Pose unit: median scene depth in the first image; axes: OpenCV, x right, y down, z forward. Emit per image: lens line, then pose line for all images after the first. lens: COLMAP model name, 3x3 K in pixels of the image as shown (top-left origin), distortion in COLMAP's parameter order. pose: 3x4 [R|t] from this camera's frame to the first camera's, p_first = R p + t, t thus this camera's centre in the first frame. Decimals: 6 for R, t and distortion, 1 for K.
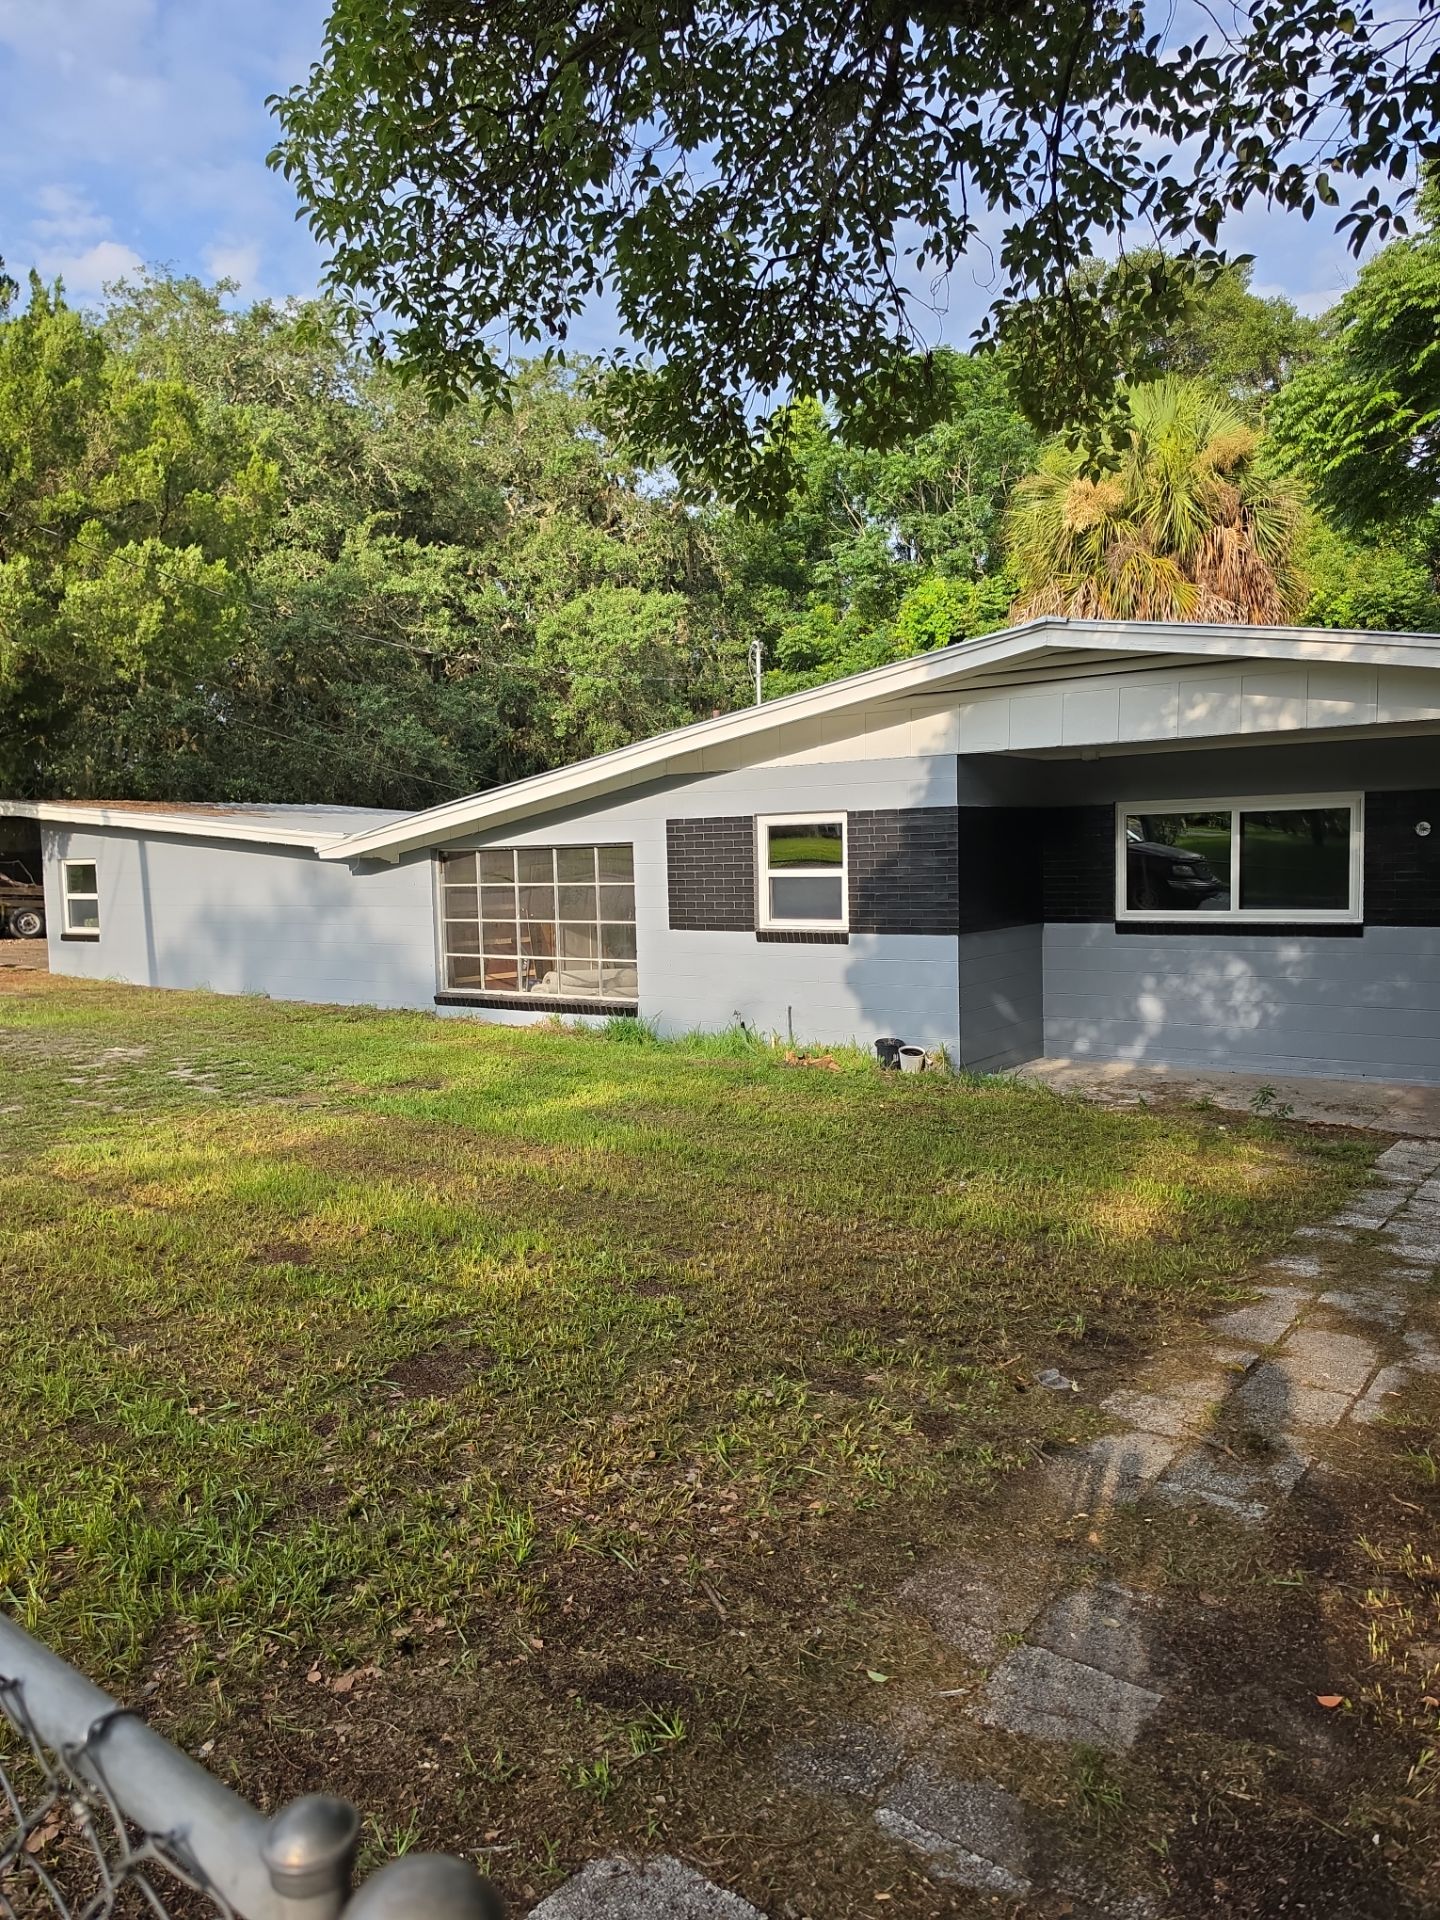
lens RADIAL K [[1299.6, 0, 720.0], [0, 1299.6, 960.0], [0, 0, 1]] dist [0.123489, -0.189374]
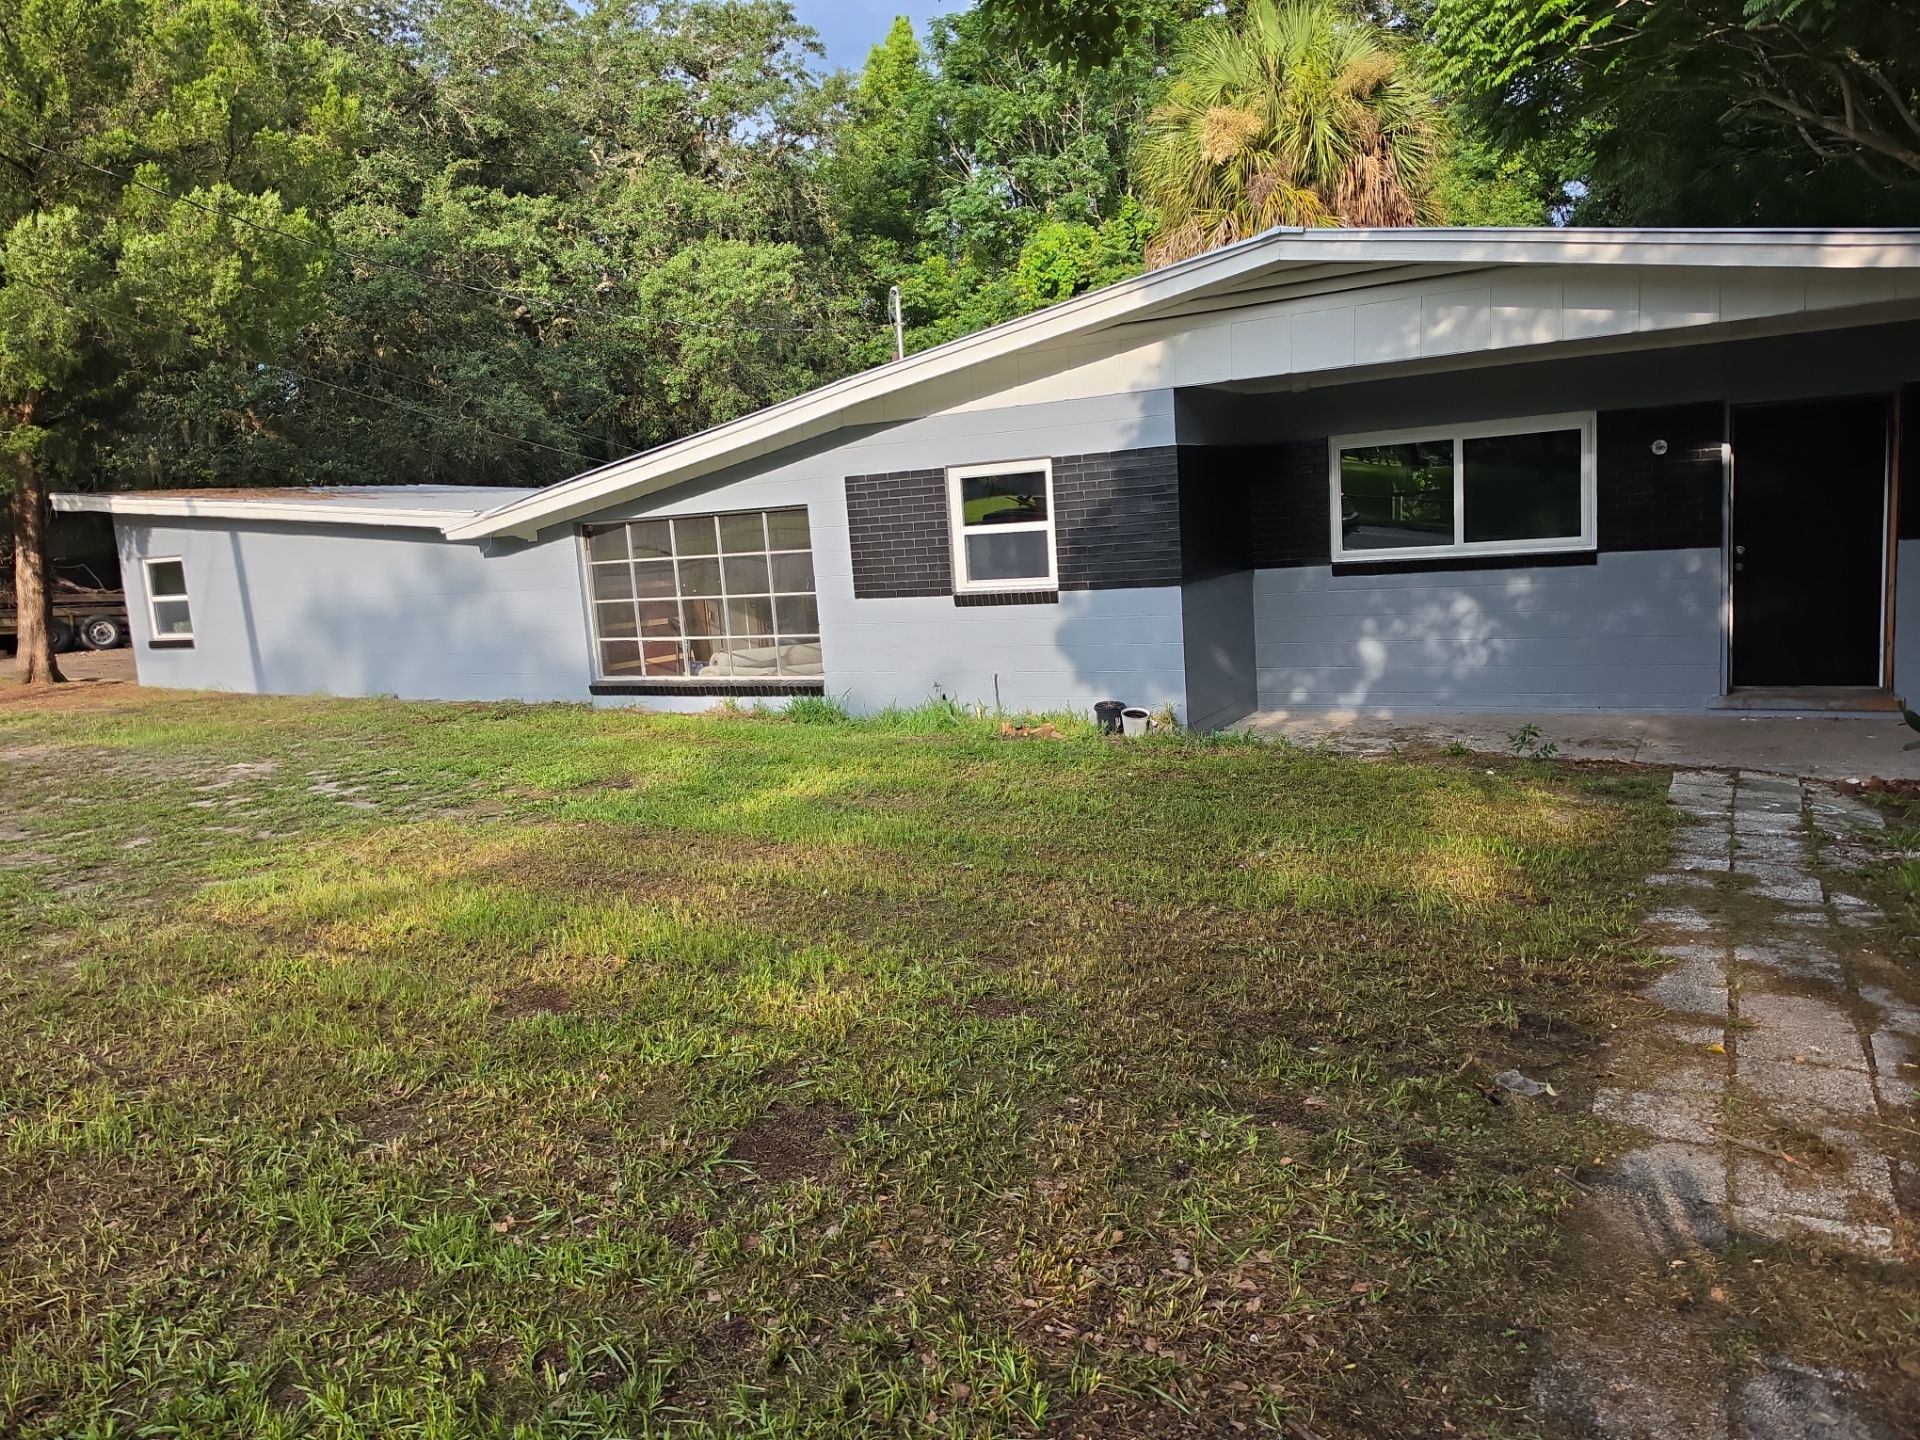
lens RADIAL K [[1298.7, 0, 960.0], [0, 1298.7, 720.0], [0, 0, 1]] dist [0.090732, -0.138209]
pose [[0.993017, -0.062430, 0.100097, -0.066368], [0.055503, 0.995962, 0.070556, 0.001677], [-0.104098, -0.064507, 0.992473, 0.078709]]
